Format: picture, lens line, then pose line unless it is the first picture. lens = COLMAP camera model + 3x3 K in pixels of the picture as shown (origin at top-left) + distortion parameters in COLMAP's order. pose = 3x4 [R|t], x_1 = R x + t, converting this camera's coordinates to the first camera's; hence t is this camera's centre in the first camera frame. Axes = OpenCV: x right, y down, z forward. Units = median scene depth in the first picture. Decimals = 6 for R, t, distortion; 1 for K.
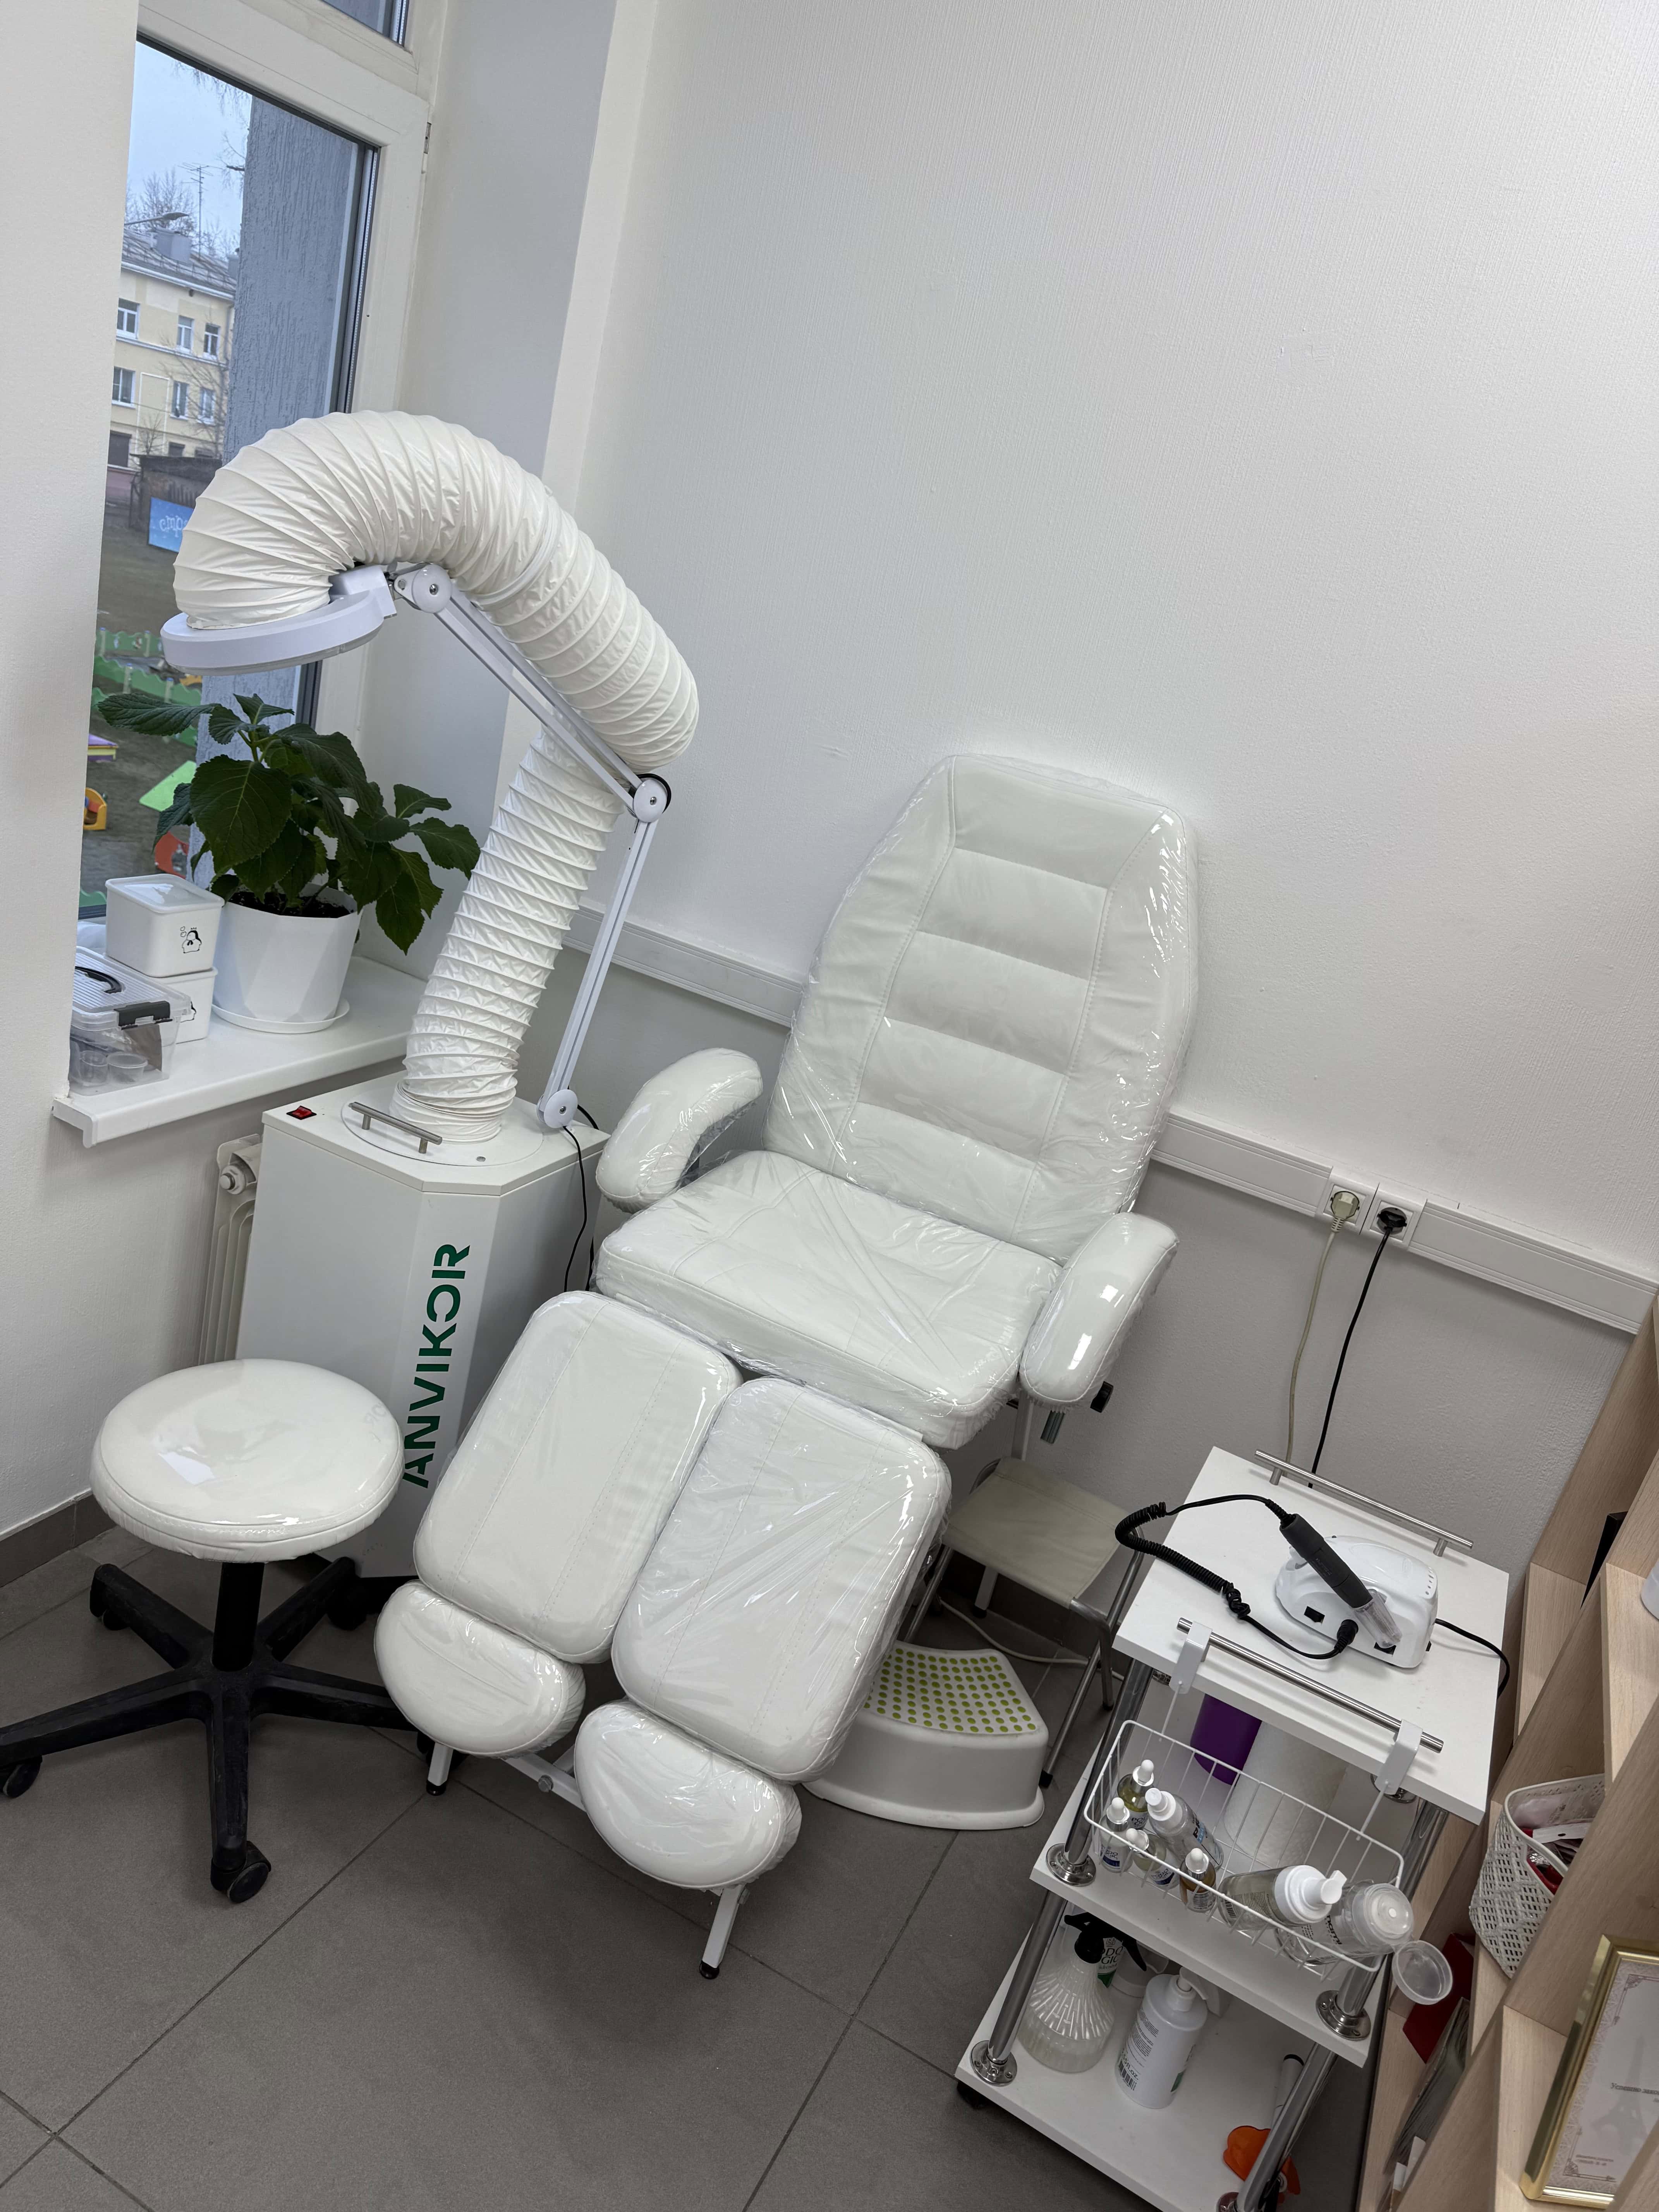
lens RADIAL K [[1637.9, 0, 834.5], [0, 1637.9, 1098.5], [0, 0, 1]] dist [0.010601, 0.003841]
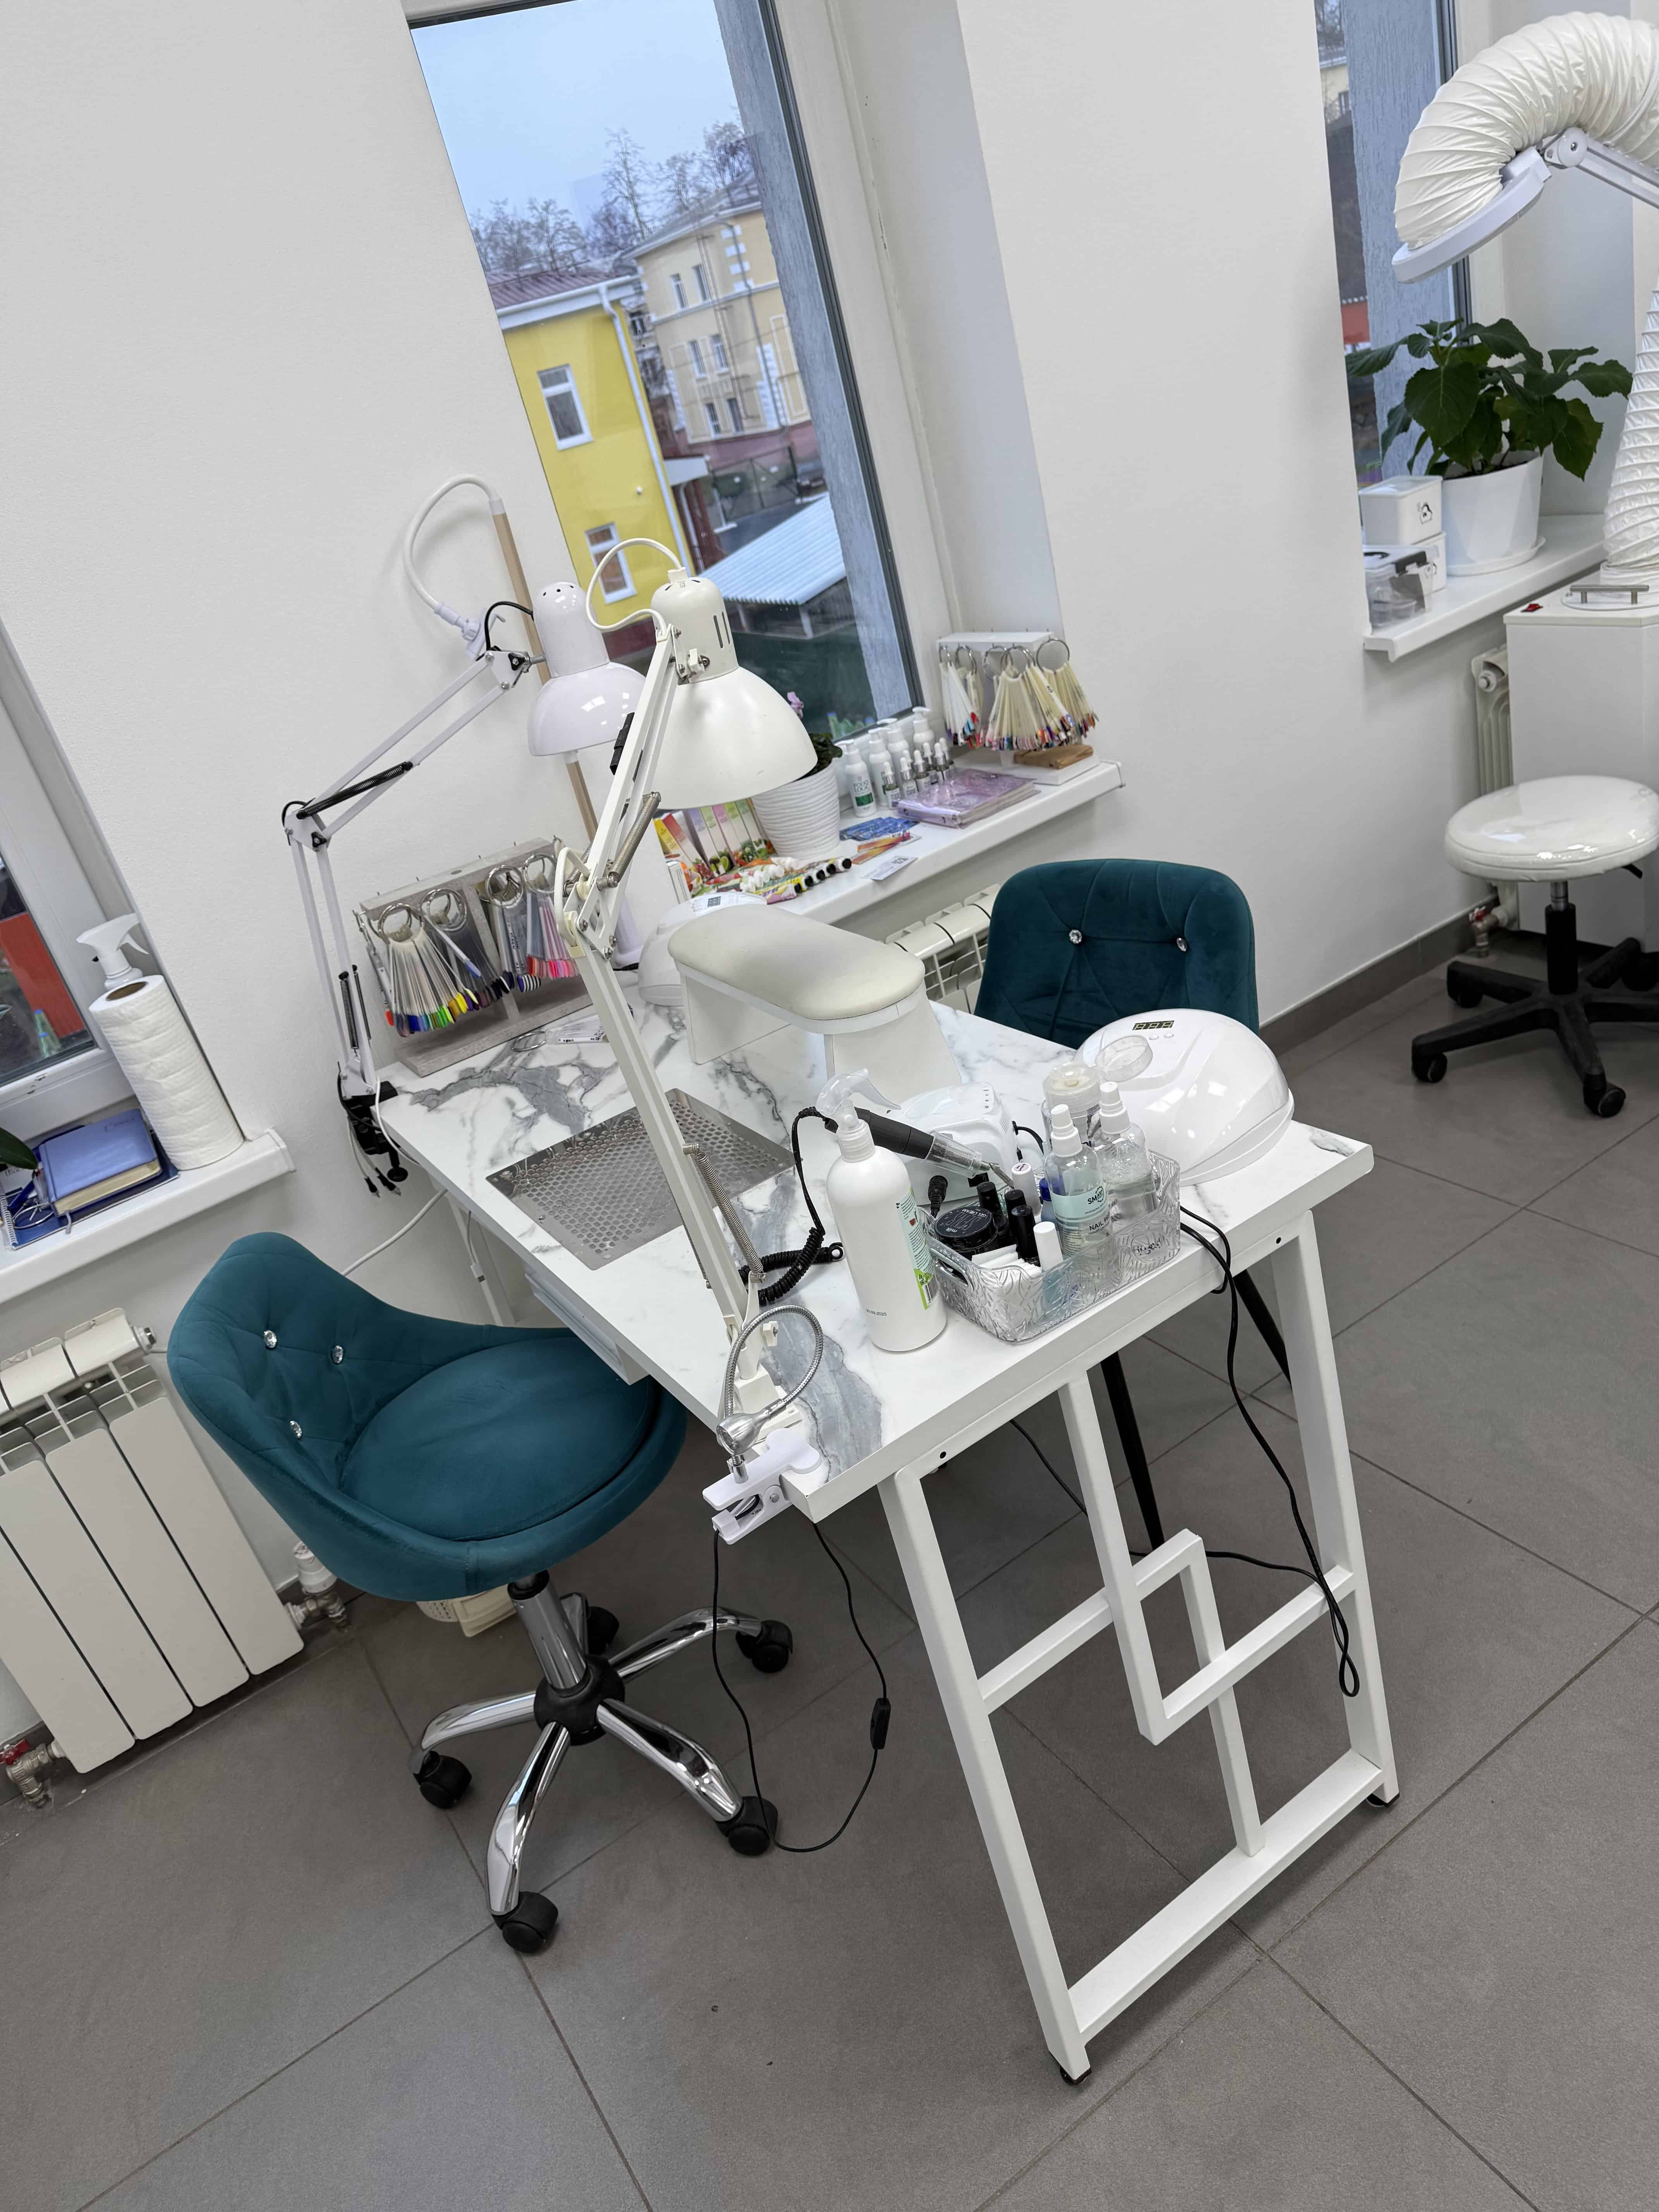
lens RADIAL K [[1637.9, 0, 850.0], [0, 1637.9, 1123.0], [0, 0, 1]] dist [0.010601, 0.003841]
pose [[0.768701, -0.137137, -0.624734, 0.031726], [0.226871, 0.971696, 0.065853, 0.207897], [0.598021, -0.192355, 0.778056, -0.481832]]
